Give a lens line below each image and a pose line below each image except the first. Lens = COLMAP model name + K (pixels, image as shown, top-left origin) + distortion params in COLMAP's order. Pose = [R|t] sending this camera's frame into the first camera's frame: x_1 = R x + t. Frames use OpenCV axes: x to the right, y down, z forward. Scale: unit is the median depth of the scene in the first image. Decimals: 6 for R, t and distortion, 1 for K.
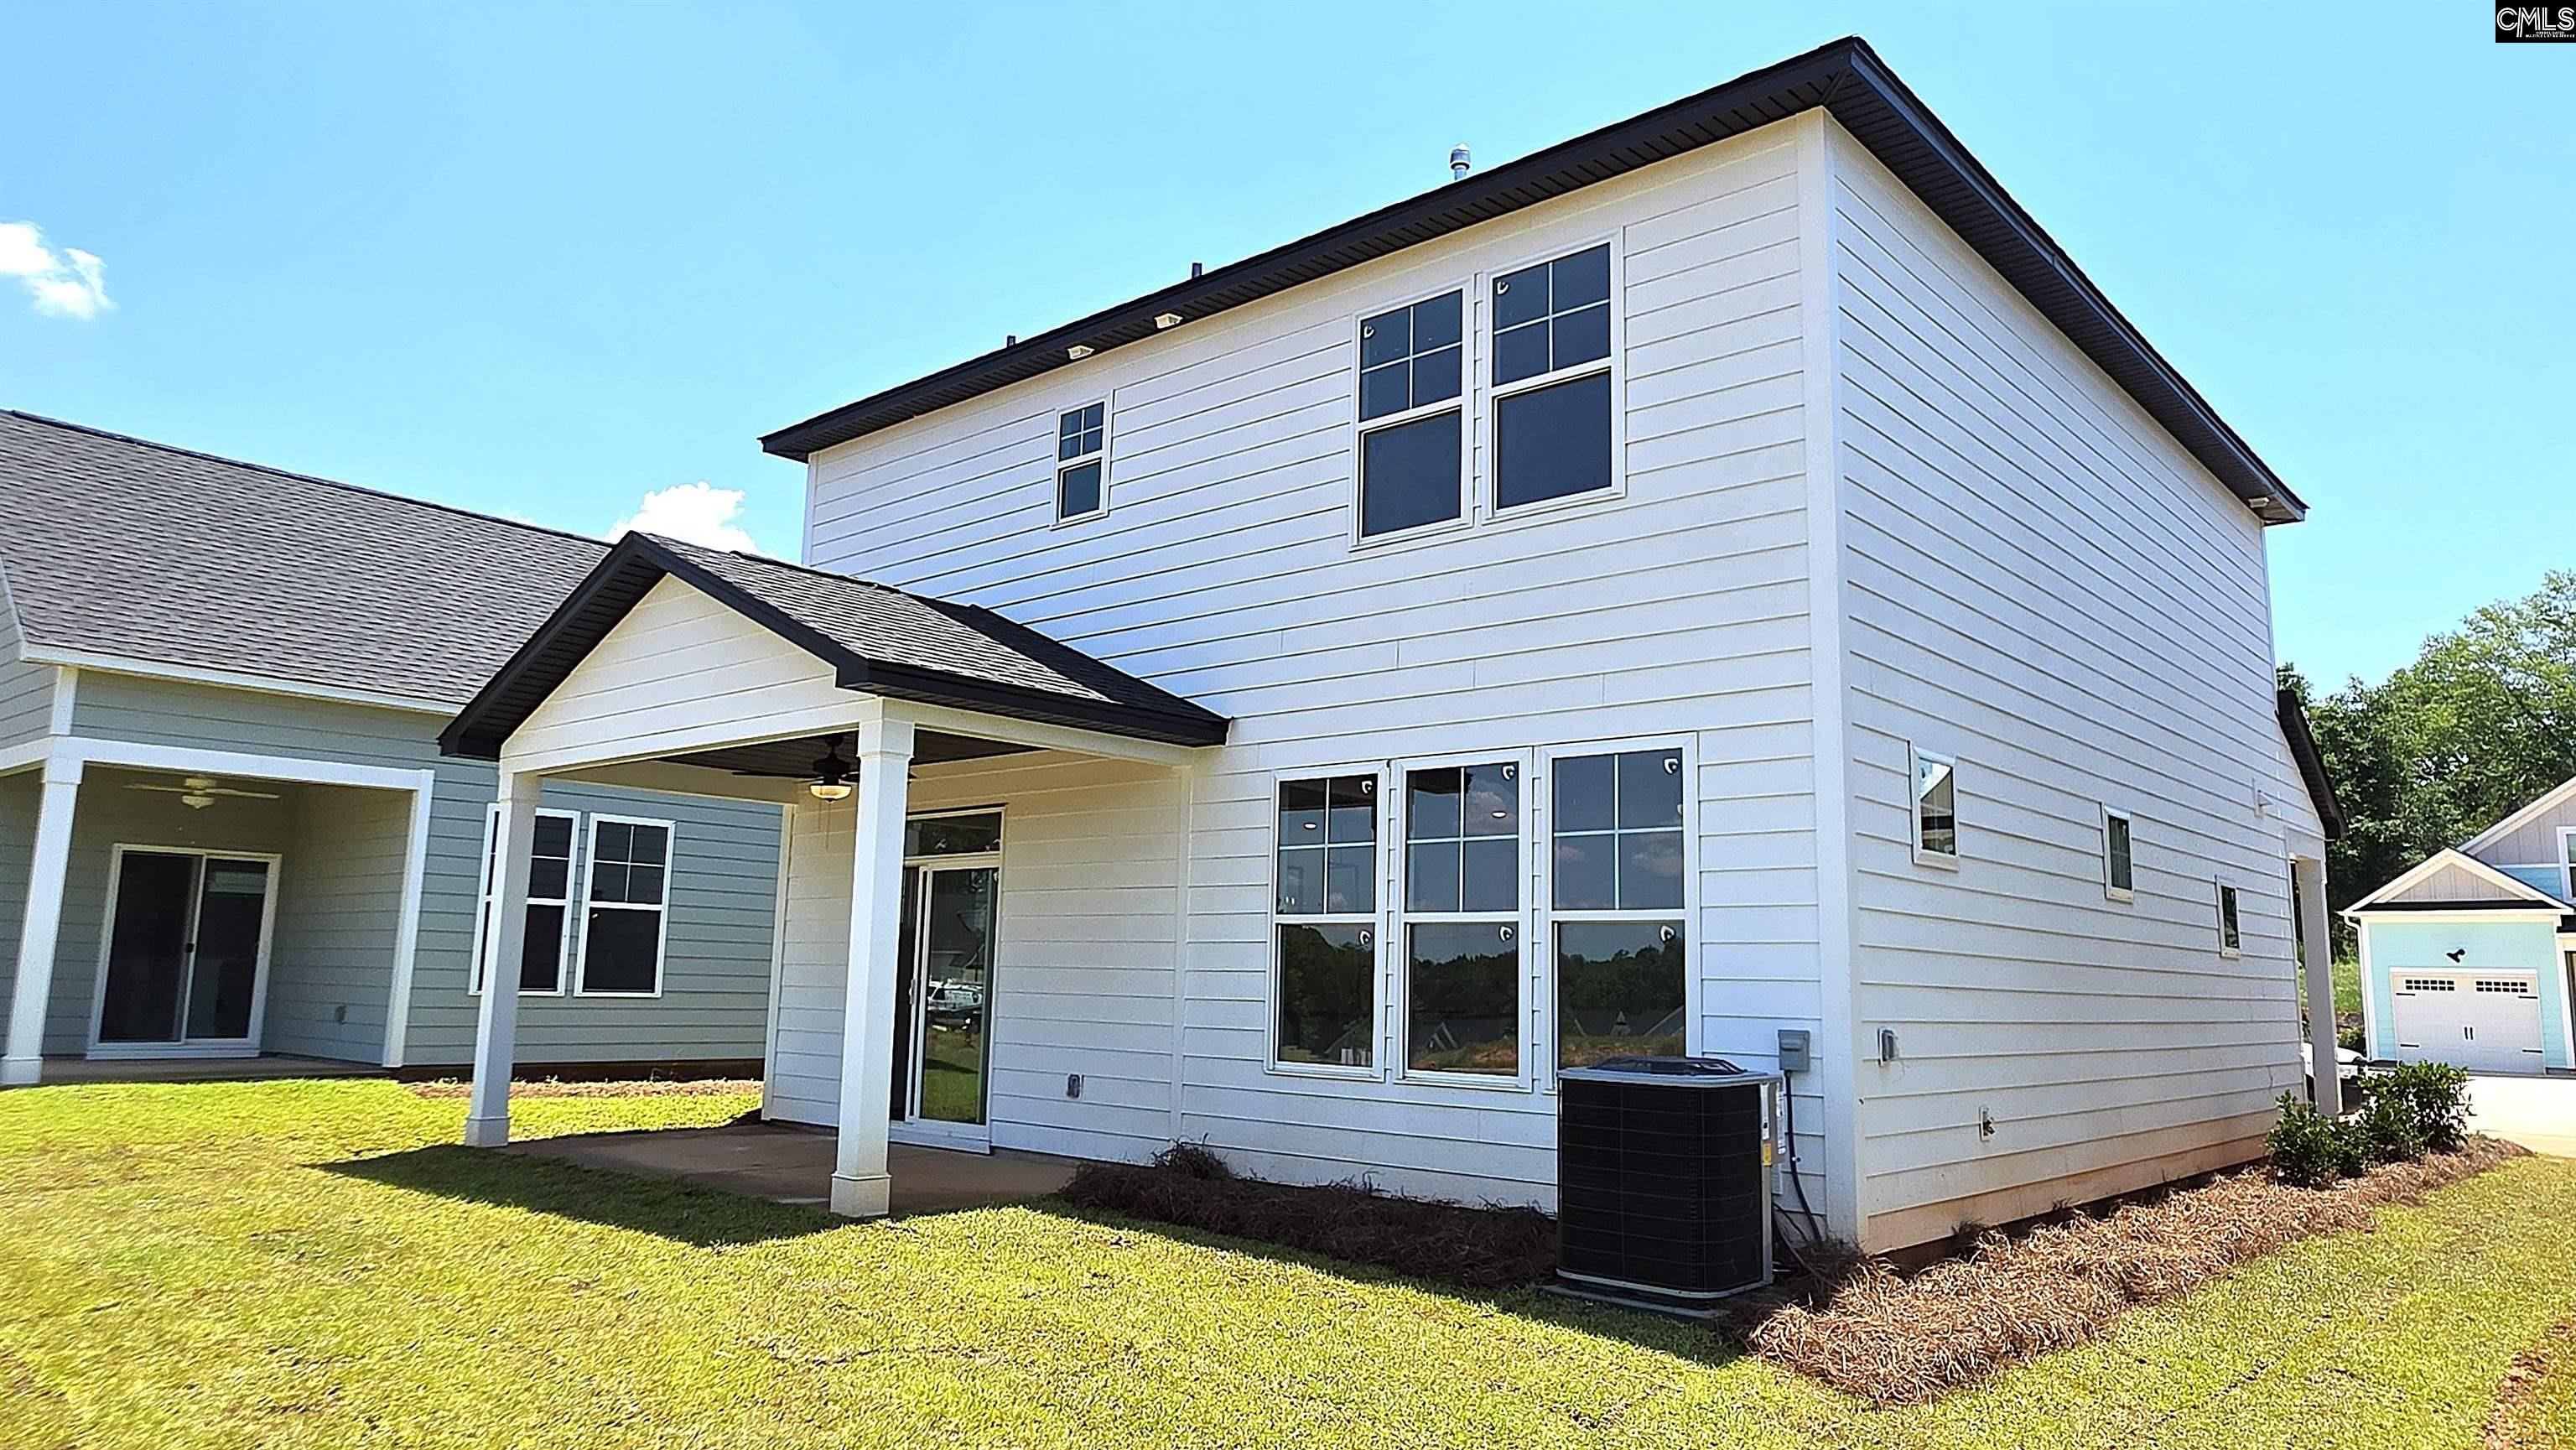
lens RADIAL K [[1691.3, 0, 1288.0], [0, 1691.3, 725.0], [0, 0, 1]] dist [-0.000075, -0.000659]
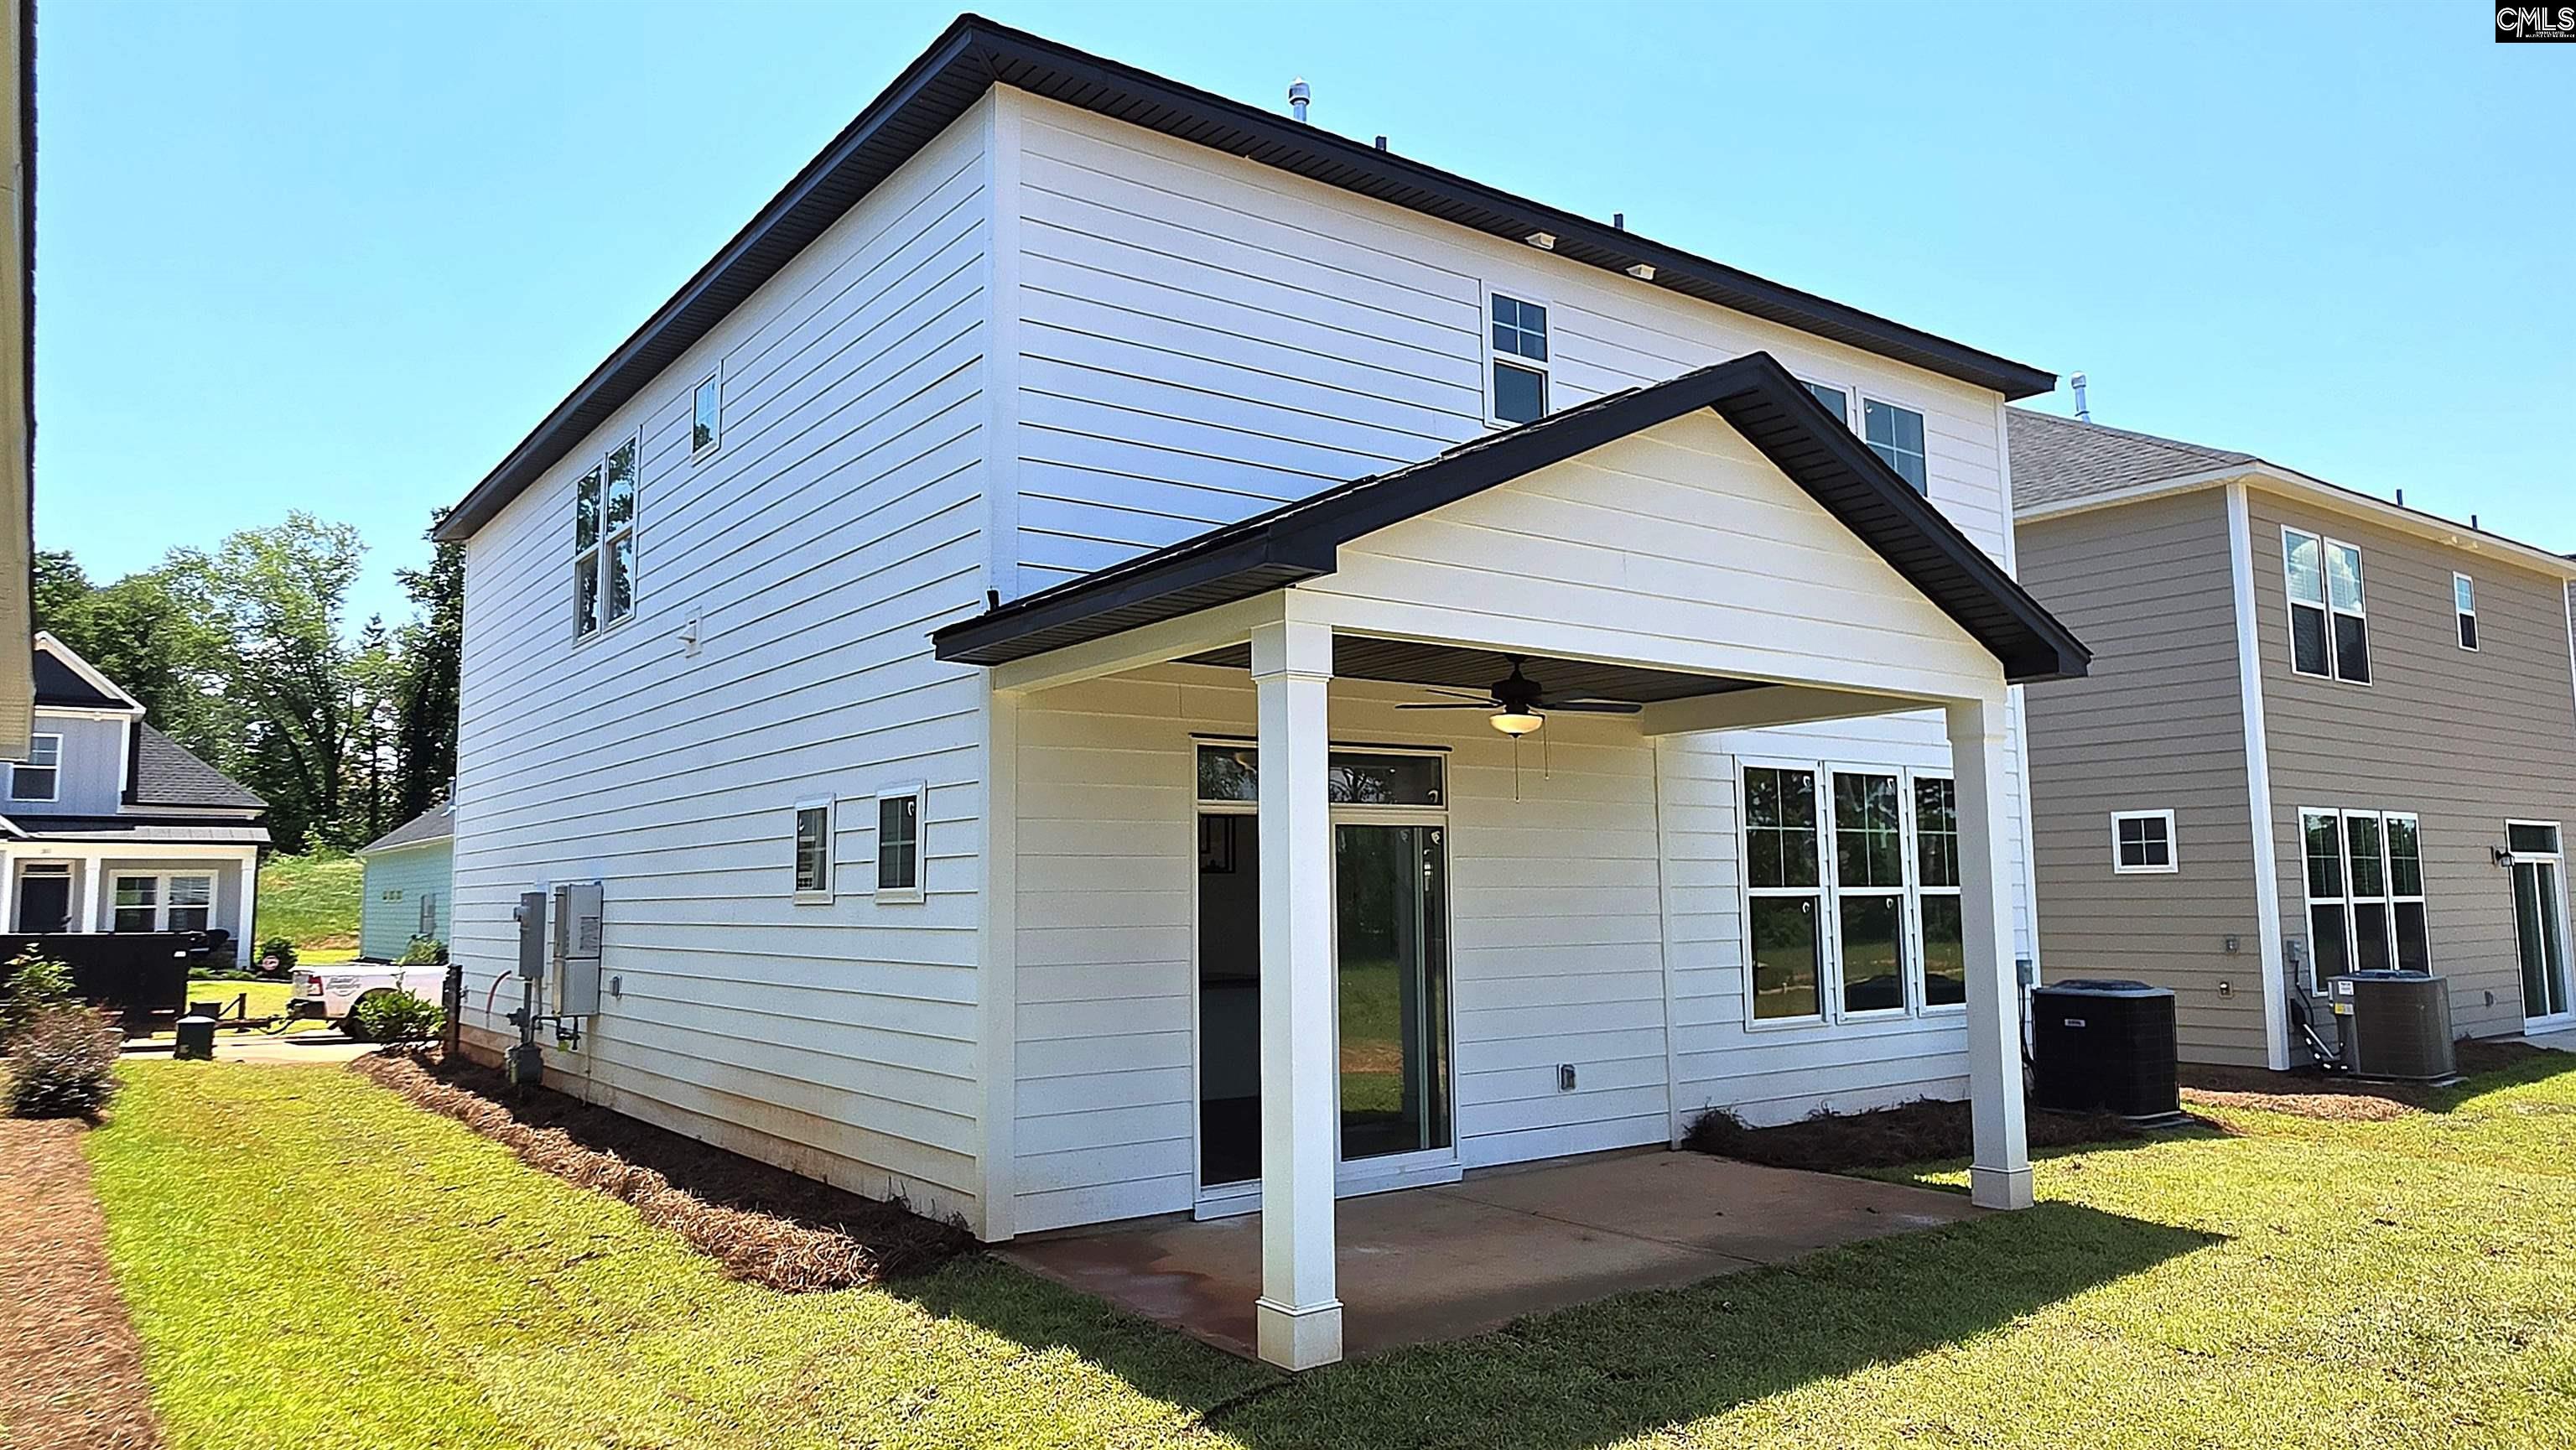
lens RADIAL K [[1655.9, 0, 1287.4], [0, 1655.9, 717.6], [0, 0, 1]] dist [-0.002931, -0.000851]
pose [[0.199924, 0.082180, 0.976359, -1.087374], [-0.134836, 0.989303, -0.055659, 0.099061], [-0.970489, -0.120521, 0.208866, 1.039125]]
